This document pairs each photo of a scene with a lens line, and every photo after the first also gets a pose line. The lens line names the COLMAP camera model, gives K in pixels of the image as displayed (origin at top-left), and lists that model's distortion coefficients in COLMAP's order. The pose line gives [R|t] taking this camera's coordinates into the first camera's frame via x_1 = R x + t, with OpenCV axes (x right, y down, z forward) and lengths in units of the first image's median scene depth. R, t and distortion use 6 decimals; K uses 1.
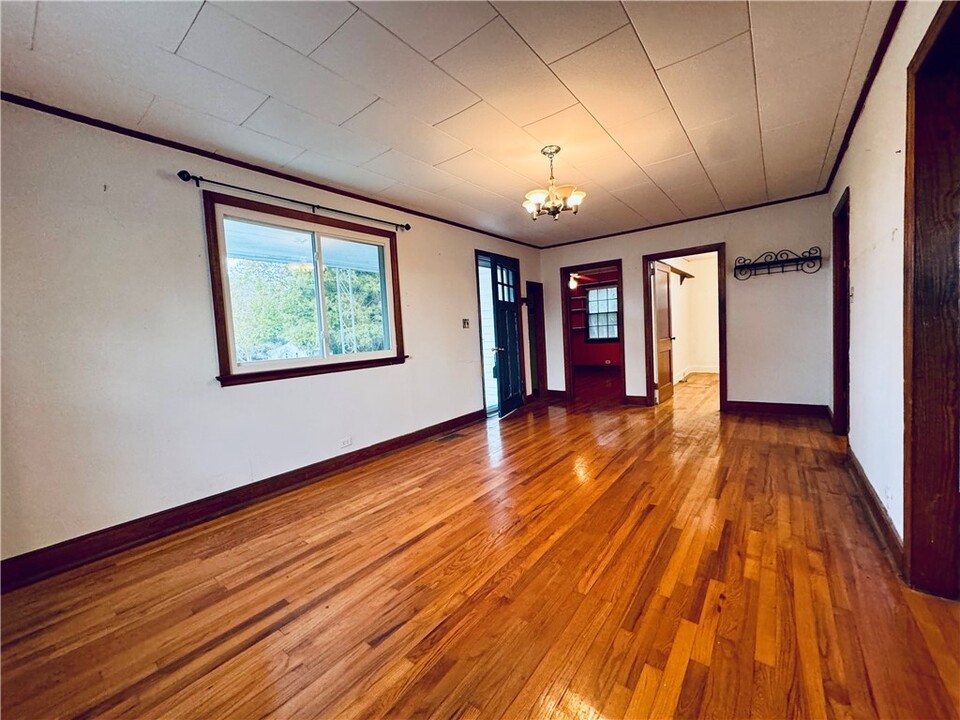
lens RADIAL K [[379.0, 0, 480.0], [0, 379.0, 357.6], [0, 0, 1]] dist [-0.000990, -0.000355]
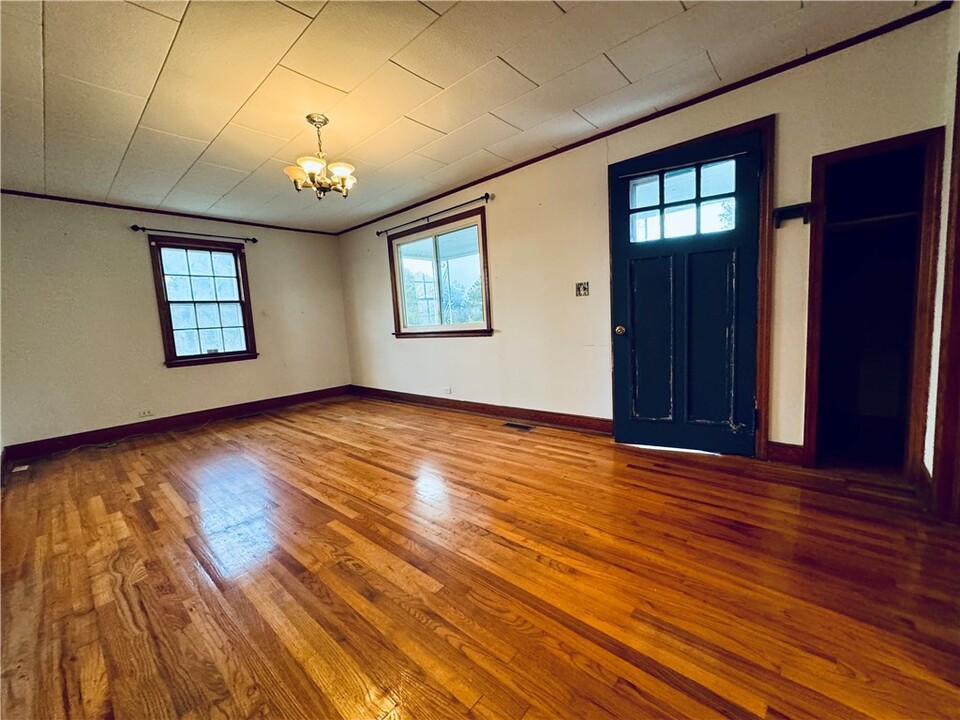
lens RADIAL K [[379.0, 0, 478.5], [0, 379.0, 359.4], [0, 0, 1]] dist [-0.000990, -0.000355]
pose [[-0.050873, 0.165387, -0.984916, 0.859329], [-0.003616, 0.986156, 0.165782, -0.097982], [0.998699, 0.011995, -0.049571, 1.070261]]
